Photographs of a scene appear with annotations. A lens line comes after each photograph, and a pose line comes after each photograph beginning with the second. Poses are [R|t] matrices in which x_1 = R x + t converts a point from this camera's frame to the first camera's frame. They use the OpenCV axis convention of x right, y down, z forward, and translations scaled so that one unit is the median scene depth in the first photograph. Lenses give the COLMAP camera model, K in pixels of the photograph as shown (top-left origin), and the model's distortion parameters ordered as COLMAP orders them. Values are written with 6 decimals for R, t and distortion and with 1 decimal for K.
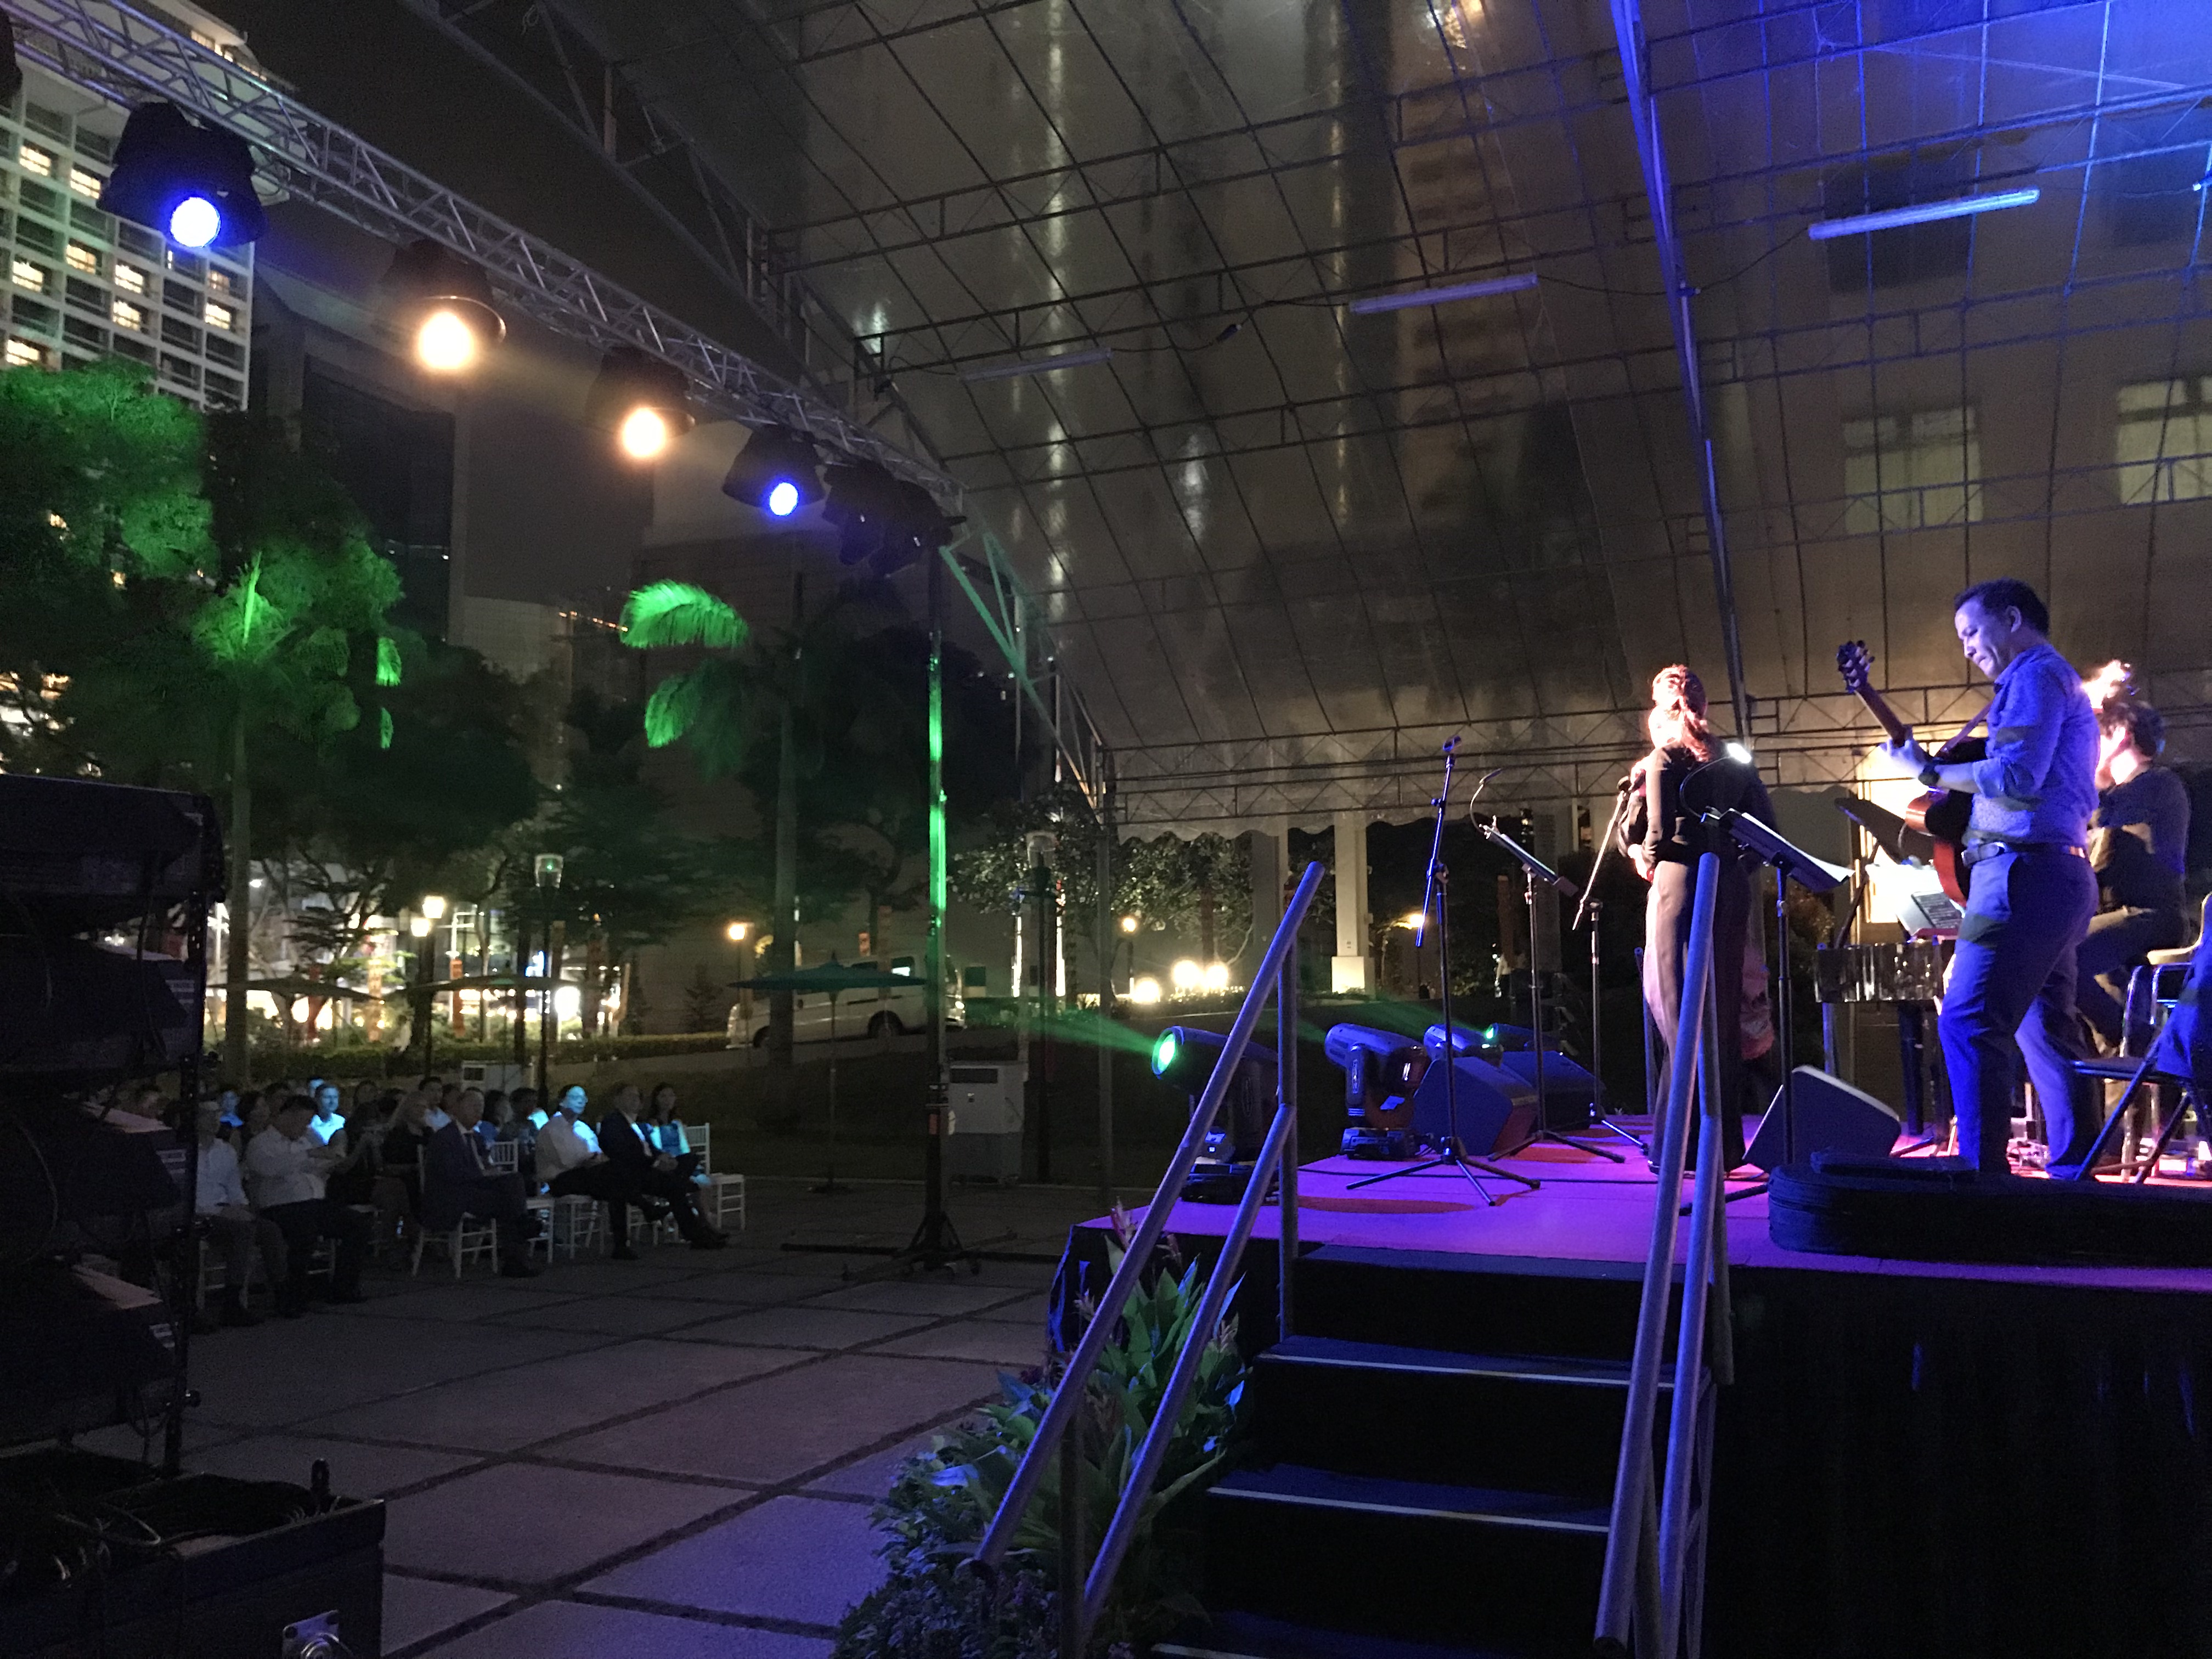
lens RADIAL K [[1790.5, 0, 1095.6], [0, 1790.5, 819.4], [0, 0, 1]] dist [0.020439, -0.010968]
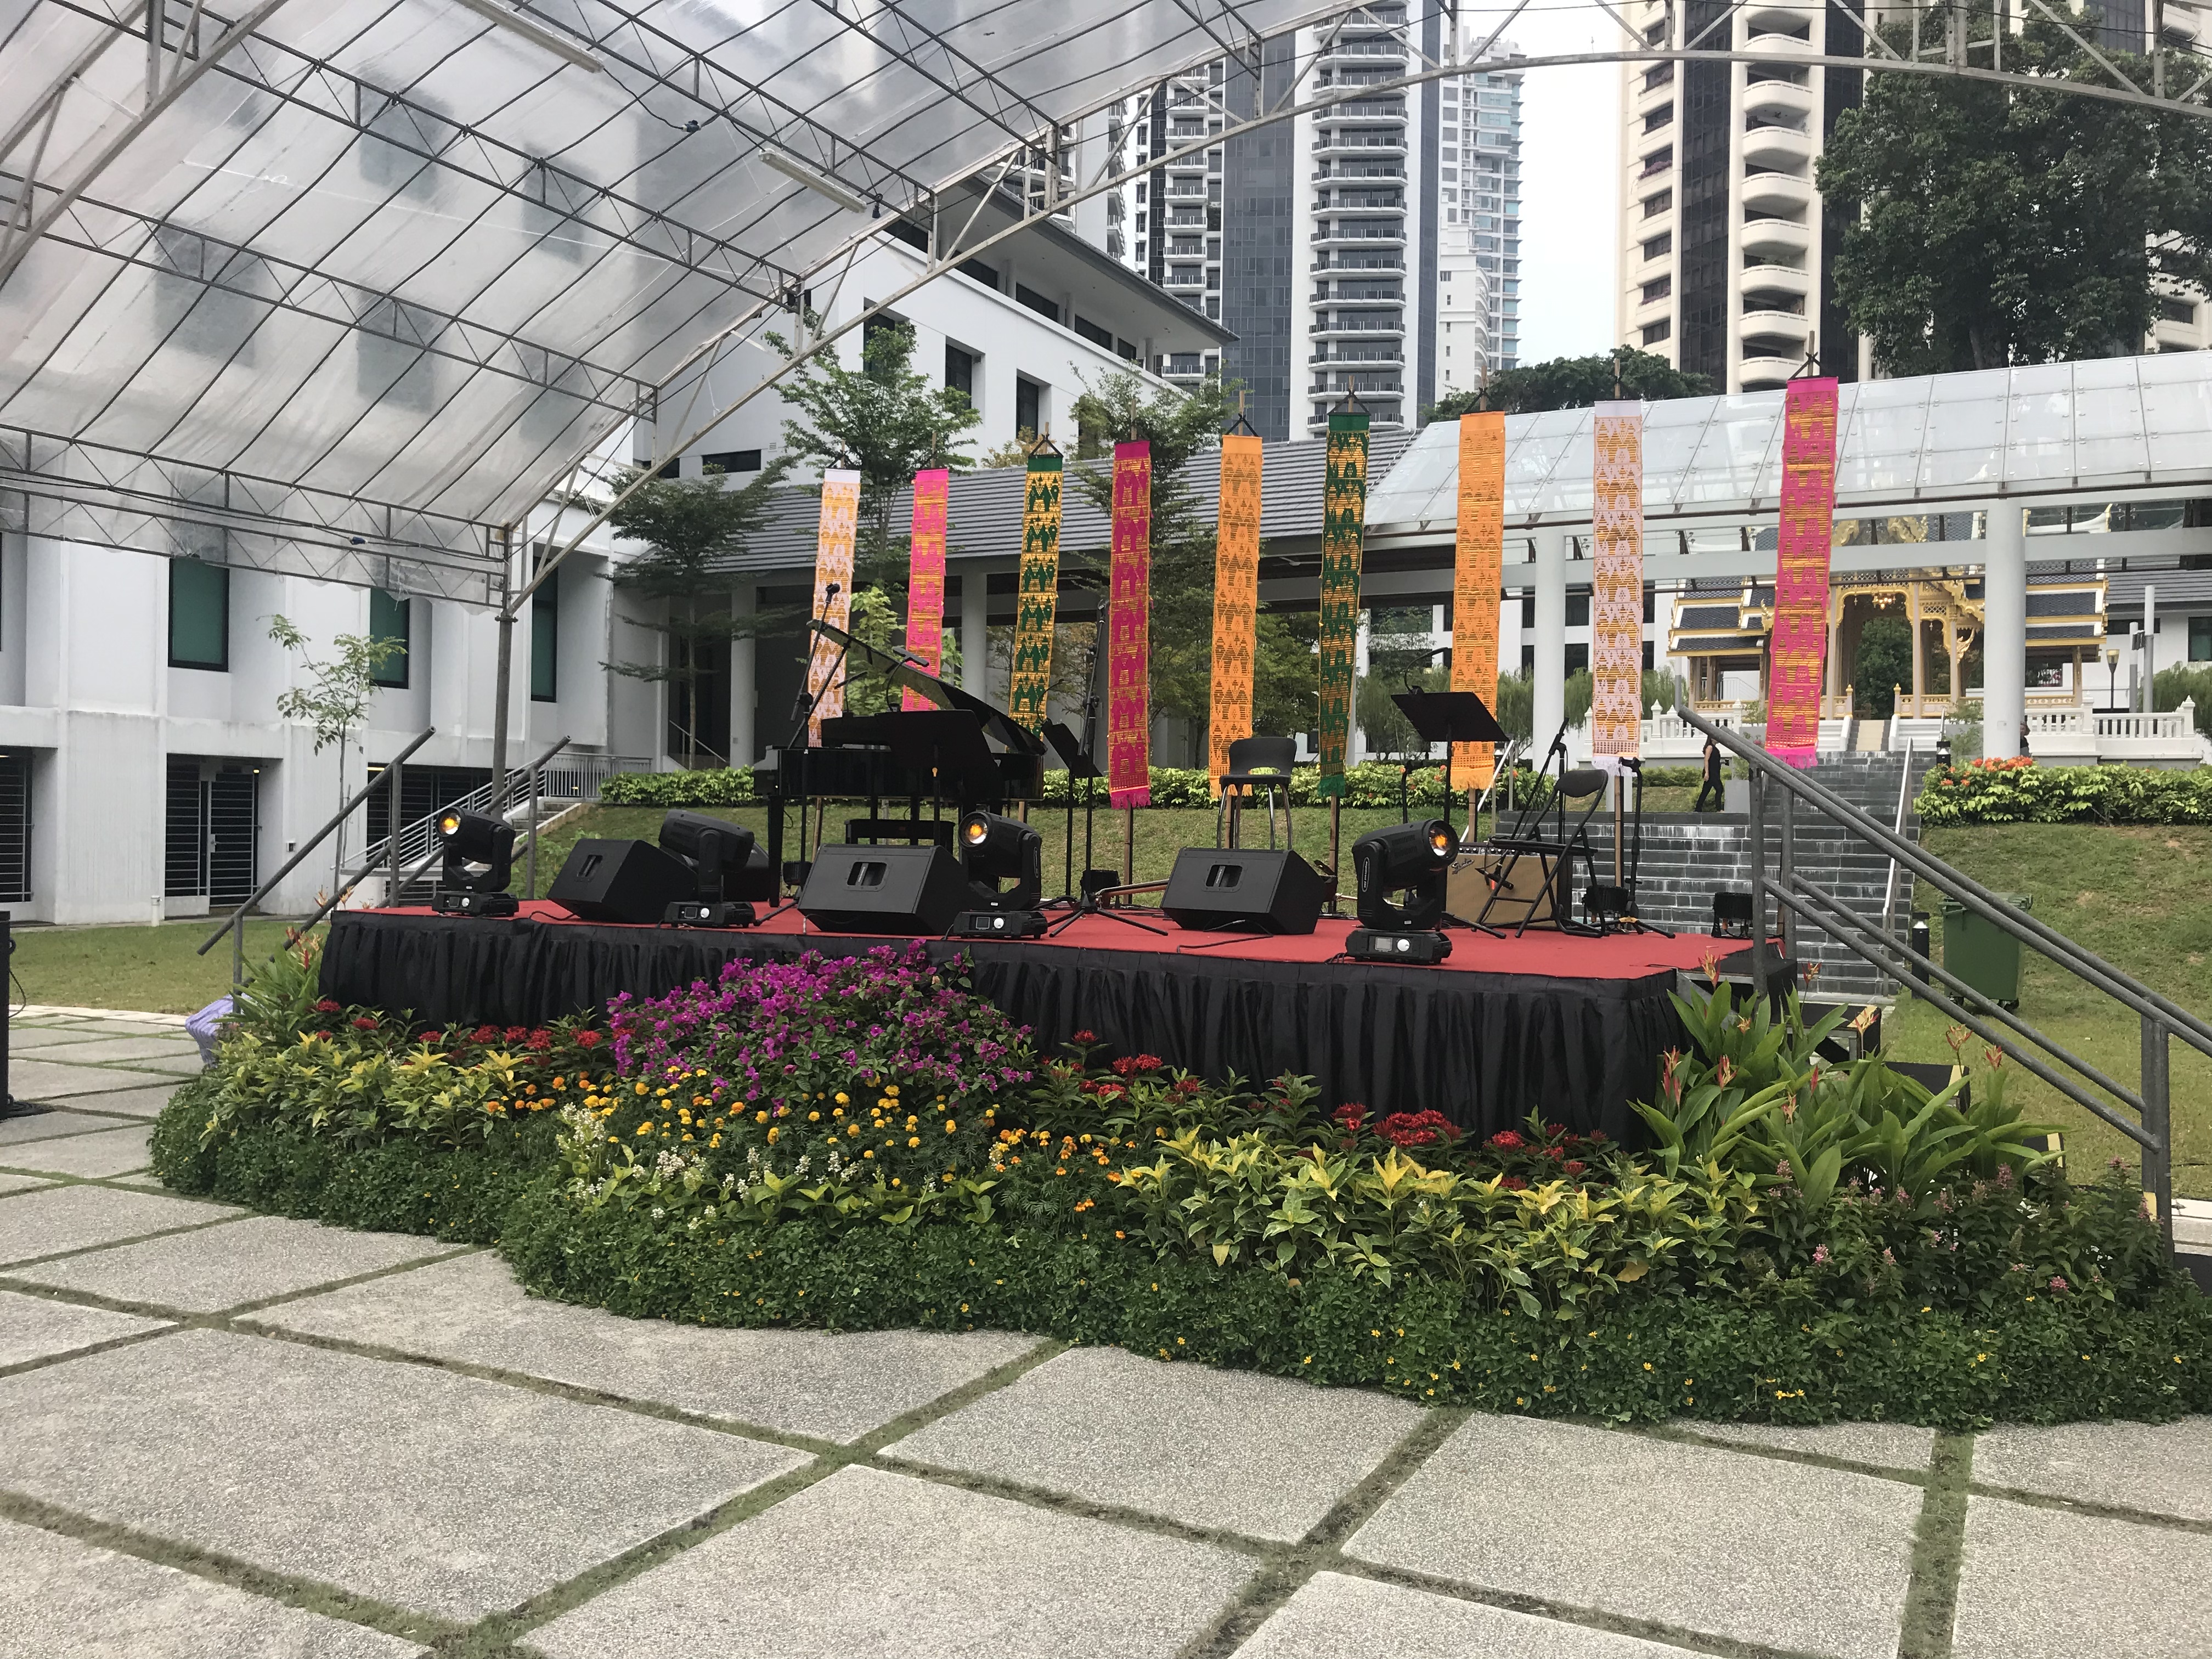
lens RADIAL K [[1790.5, 0, 1095.6], [0, 1790.5, 819.4], [0, 0, 1]] dist [0.020439, -0.010968]
pose [[0.080396, 0.011239, 0.996700, -0.680188], [-0.130067, 0.991505, -0.000689, 0.087907], [-0.988240, -0.129582, 0.081175, 0.682388]]
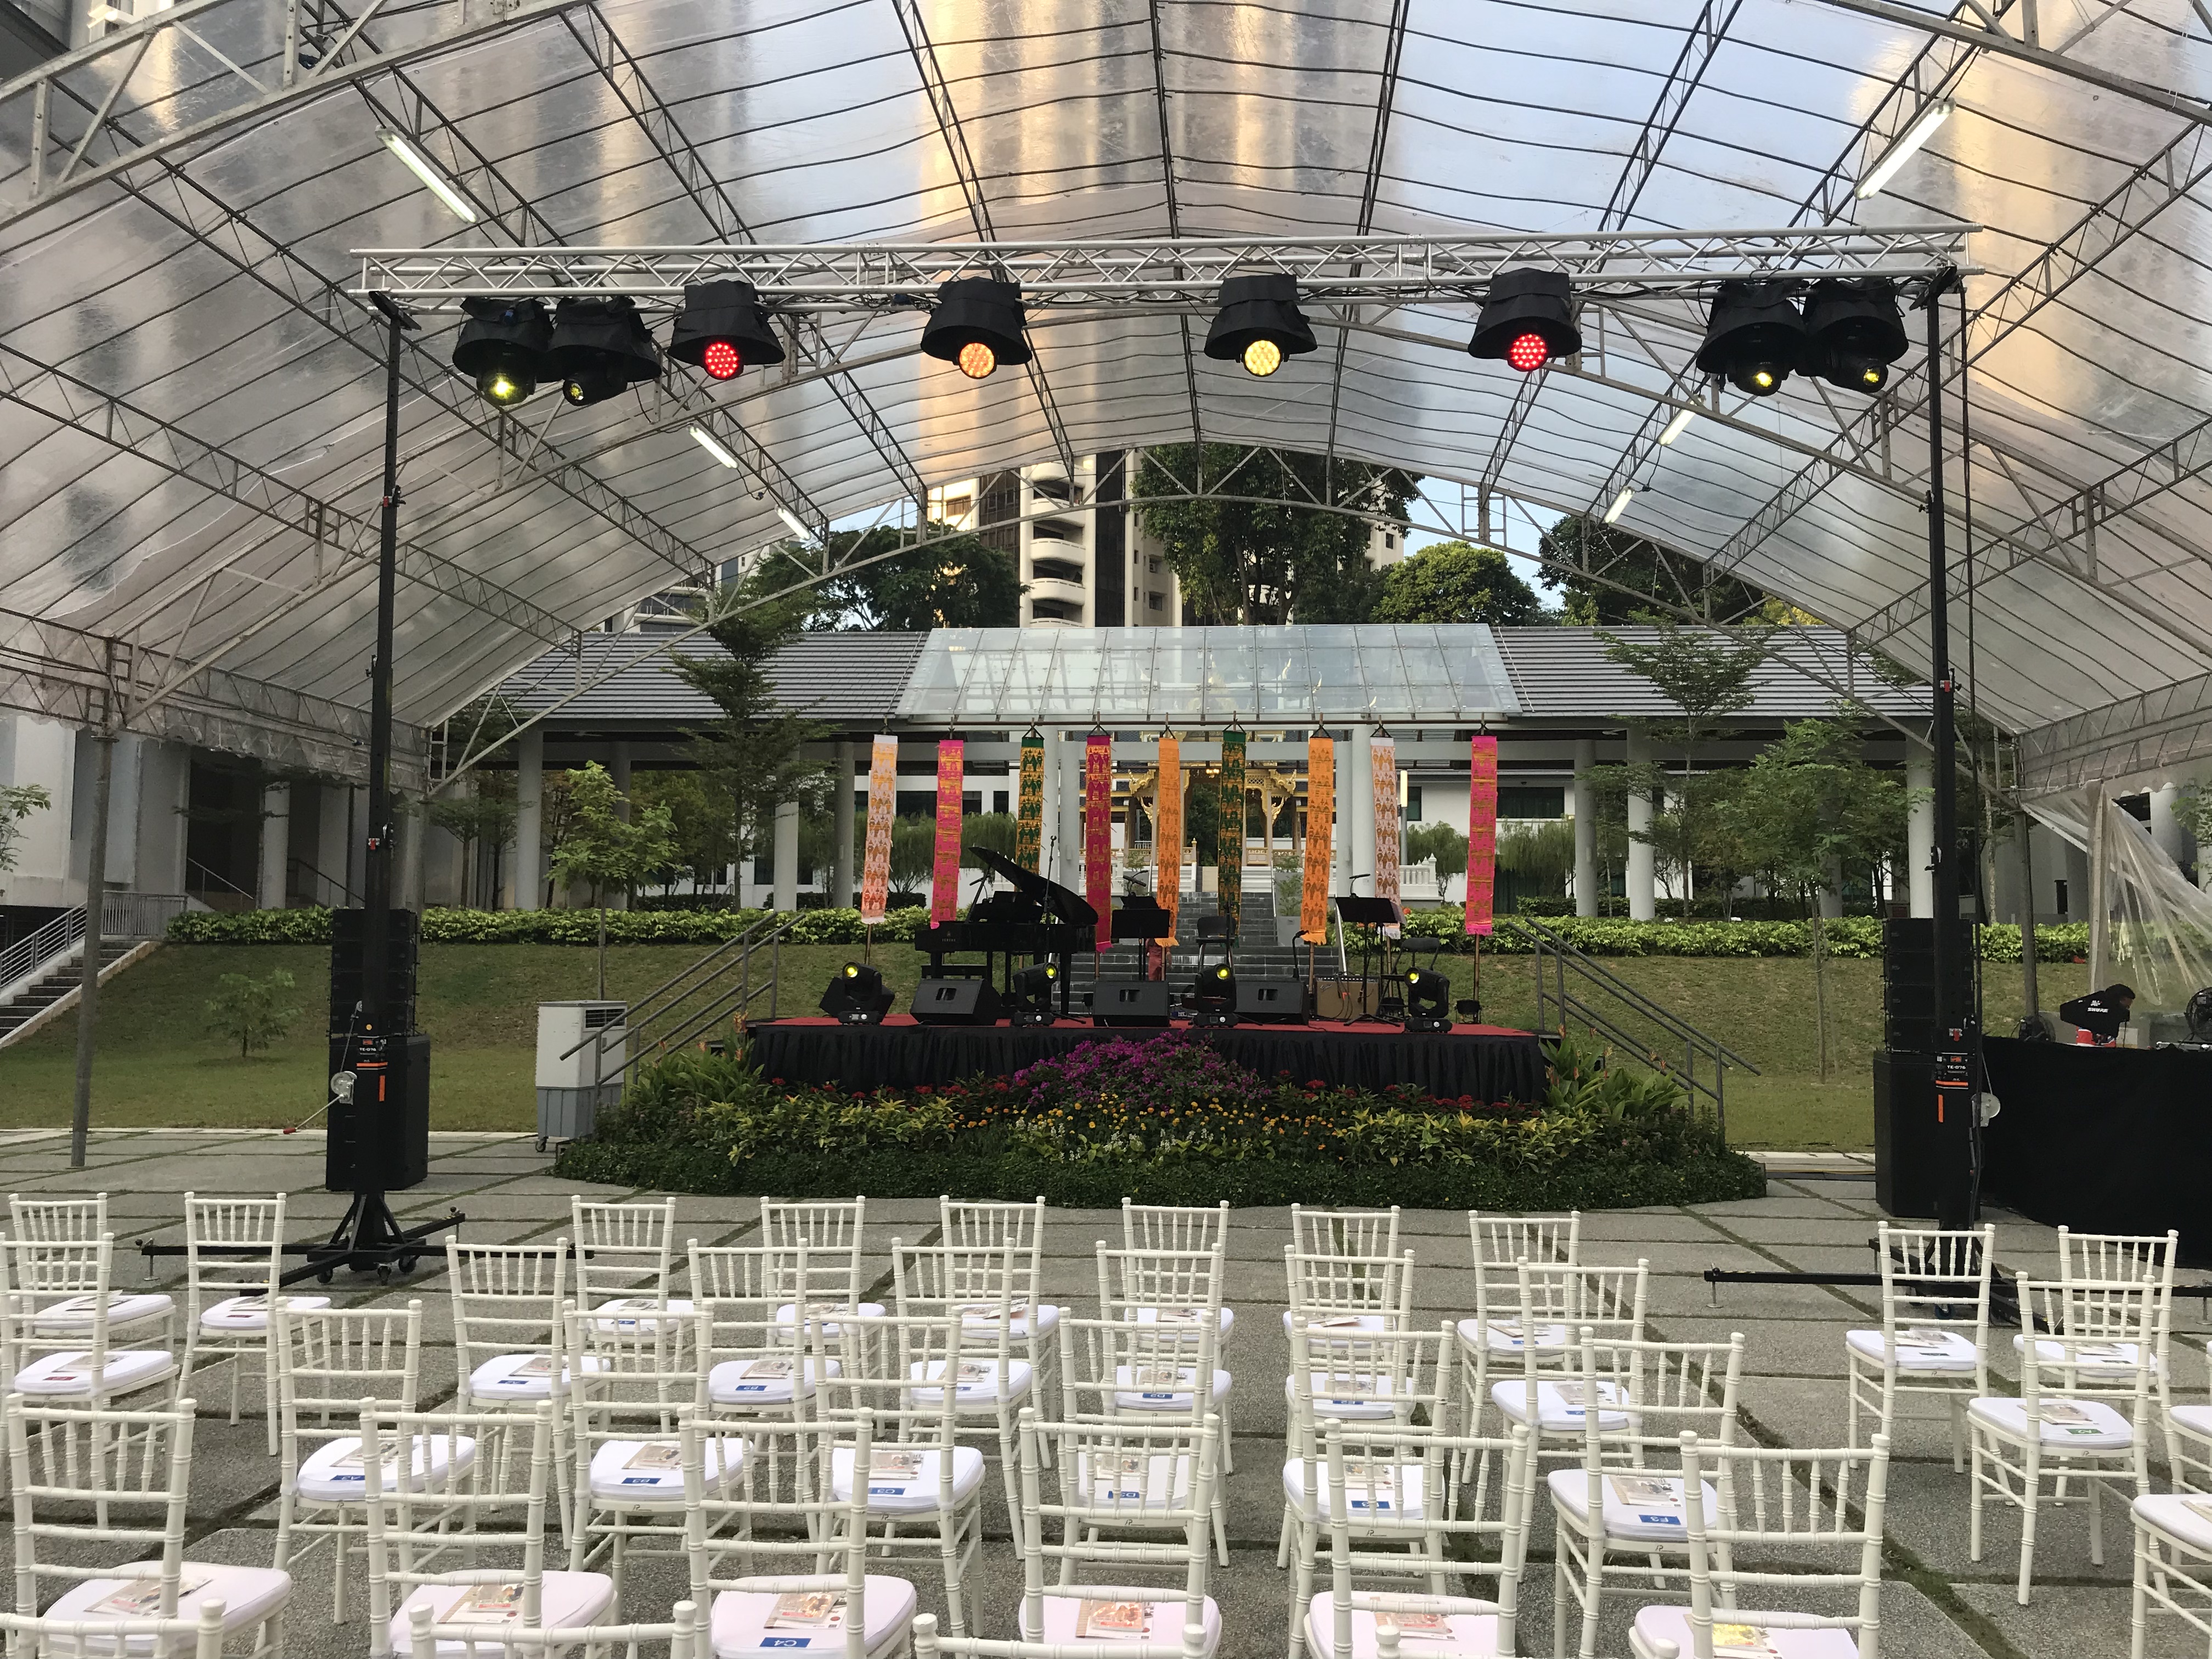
lens RADIAL K [[1769.4, 0, 1074.4], [0, 1769.4, 823.2], [0, 0, 1]] dist [0.103975, -0.199177]
pose [[-0.308745, 0.075408, 0.948151, -1.370745], [-0.115249, 0.986541, -0.115990, 0.164726], [-0.944137, -0.145085, -0.295899, 1.405749]]
